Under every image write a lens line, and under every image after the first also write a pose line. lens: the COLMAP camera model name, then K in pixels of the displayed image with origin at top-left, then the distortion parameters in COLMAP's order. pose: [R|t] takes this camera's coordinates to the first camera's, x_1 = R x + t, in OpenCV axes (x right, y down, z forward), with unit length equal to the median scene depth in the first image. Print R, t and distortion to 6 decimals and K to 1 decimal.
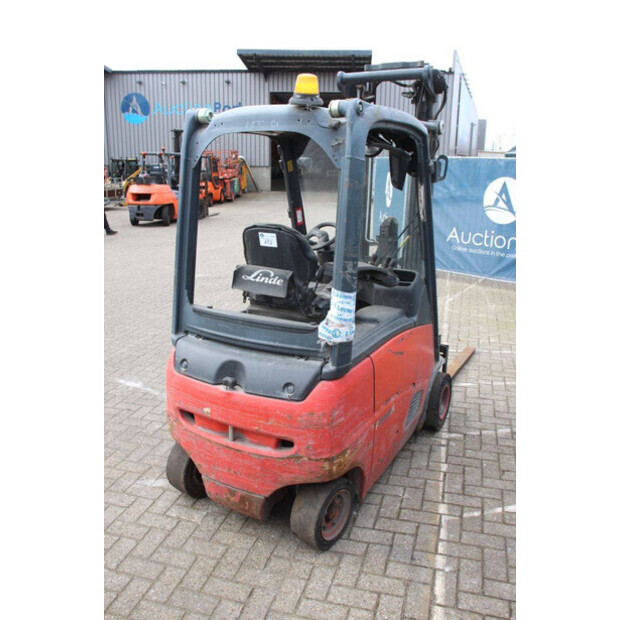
lens RADIAL K [[556.8, 0, 310.0], [0, 556.8, 310.0], [0, 0, 1]] dist [-0.143200, 0.138962]
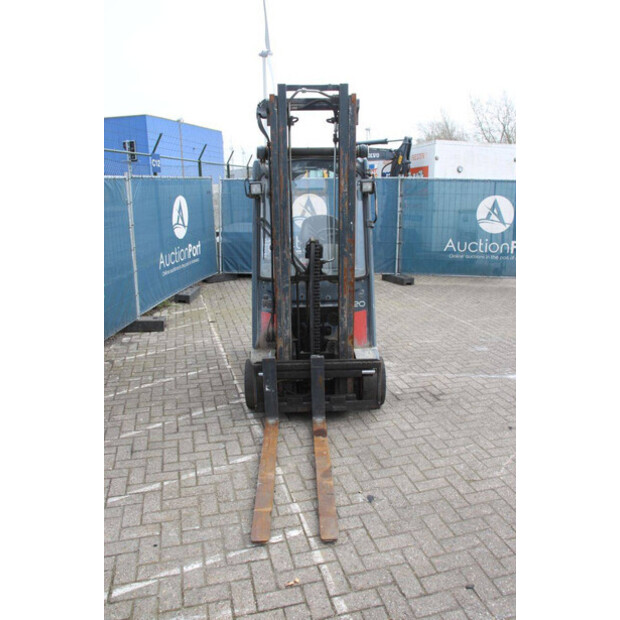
lens RADIAL K [[513.5, 0, 310.0], [0, 513.5, 310.0], [0, 0, 1]] dist [-0.165559, 0.127995]
pose [[-0.860893, 0.132459, -0.491242, 0.871811], [-0.120160, 0.885272, 0.449283, -0.654994], [0.494394, 0.445812, -0.746208, 2.449200]]
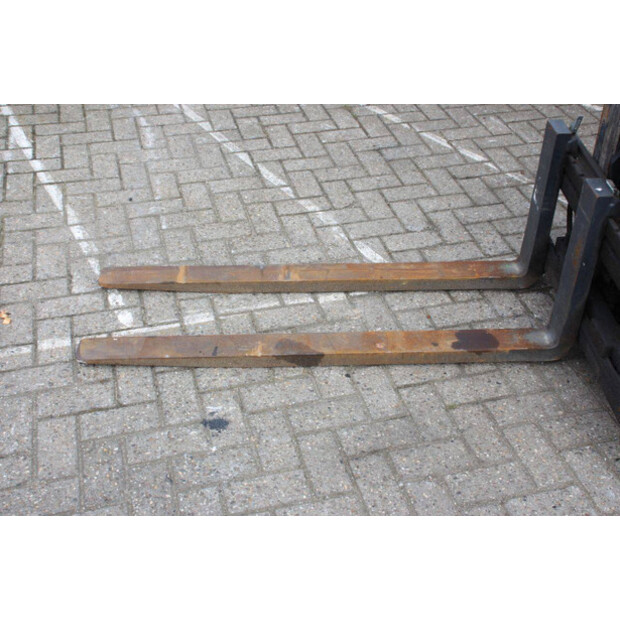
lens RADIAL K [[796.5, 0, 310.0], [0, 796.5, 310.0], [0, 0, 1]] dist [0.016447, 0.023519]
pose [[-0.520813, -0.533084, 0.666765, -0.180849], [0.202031, 0.681899, 0.702991, -0.432310], [-0.829420, 0.500835, -0.247442, 1.966278]]
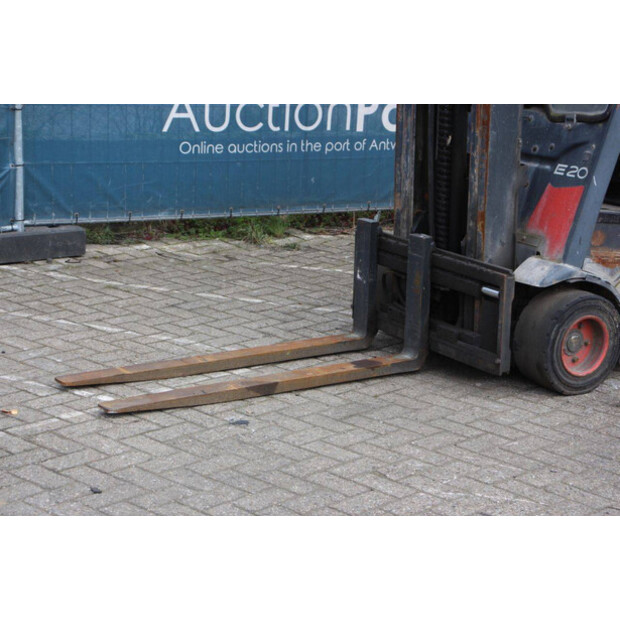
lens RADIAL K [[1445.7, 0, 310.0], [0, 1445.7, 310.0], [0, 0, 1]] dist [0.362174, 0.411616]
pose [[-0.890342, -0.150383, 0.429739, -0.530531], [0.072048, 0.885446, 0.459124, -0.804318], [-0.449555, 0.439739, -0.777515, 3.213445]]
